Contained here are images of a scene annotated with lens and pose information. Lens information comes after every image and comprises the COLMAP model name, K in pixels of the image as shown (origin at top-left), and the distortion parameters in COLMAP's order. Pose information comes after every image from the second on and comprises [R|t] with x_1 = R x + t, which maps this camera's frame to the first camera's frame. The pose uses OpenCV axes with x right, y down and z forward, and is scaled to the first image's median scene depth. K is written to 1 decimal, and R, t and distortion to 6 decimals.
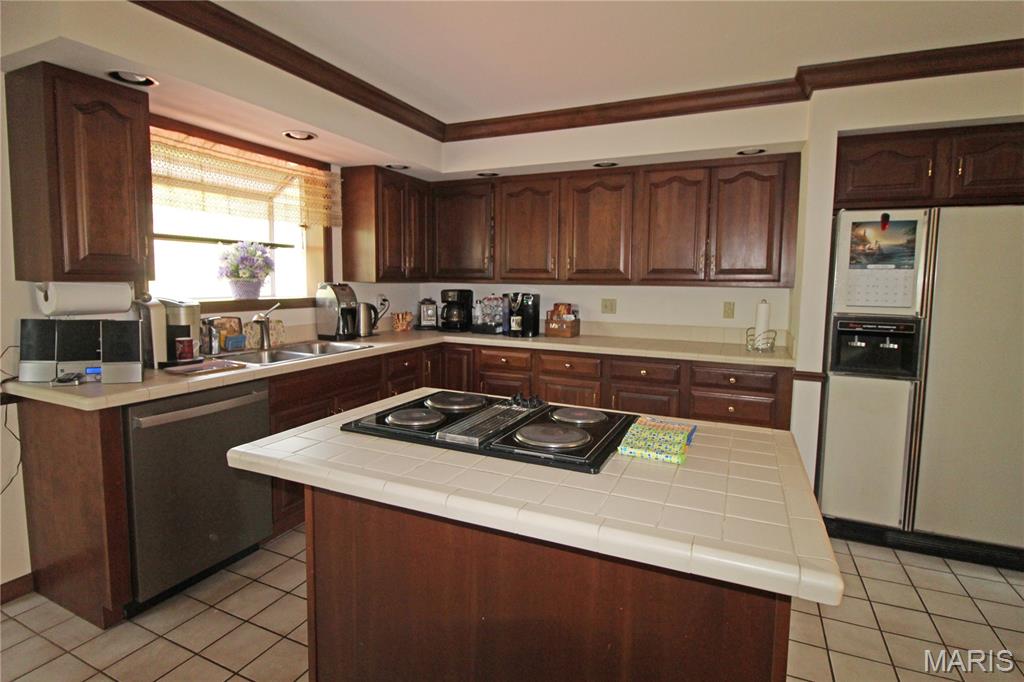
lens RADIAL K [[517.6, 0, 509.4], [0, 517.6, 327.6], [0, 0, 1]] dist [-0.008941, -0.004489]
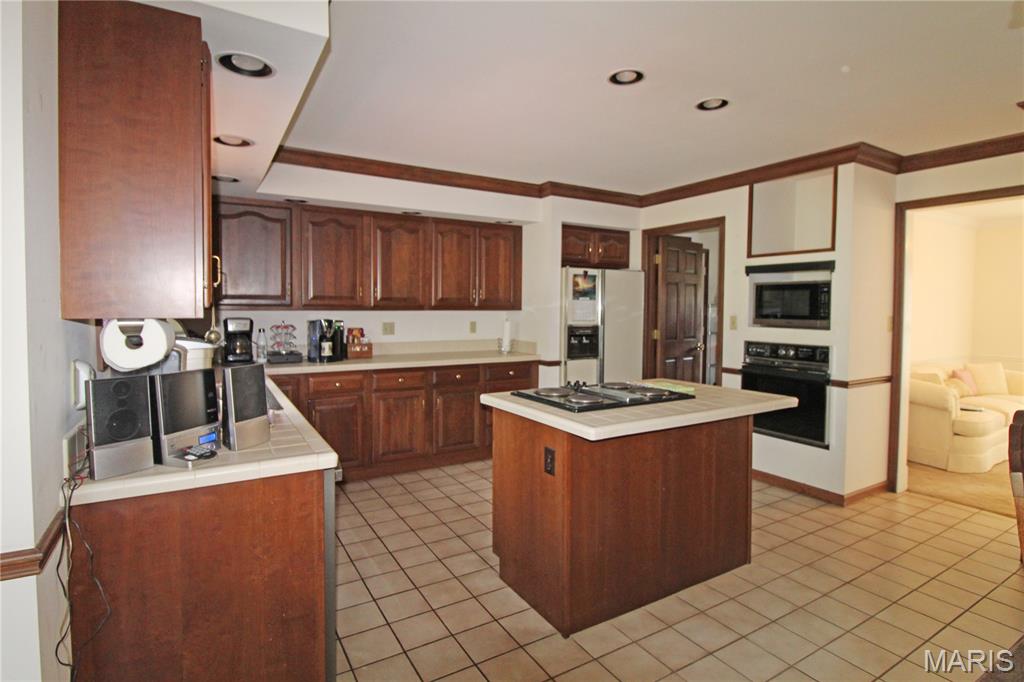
lens RADIAL K [[517.6, 0, 514.9], [0, 517.6, 331.6], [0, 0, 1]] dist [-0.008941, -0.004489]
pose [[0.554425, -0.045739, 0.830976, -0.736844], [0.076488, 0.997063, 0.003848, -0.021212], [-0.828711, 0.061426, 0.556295, 0.139799]]
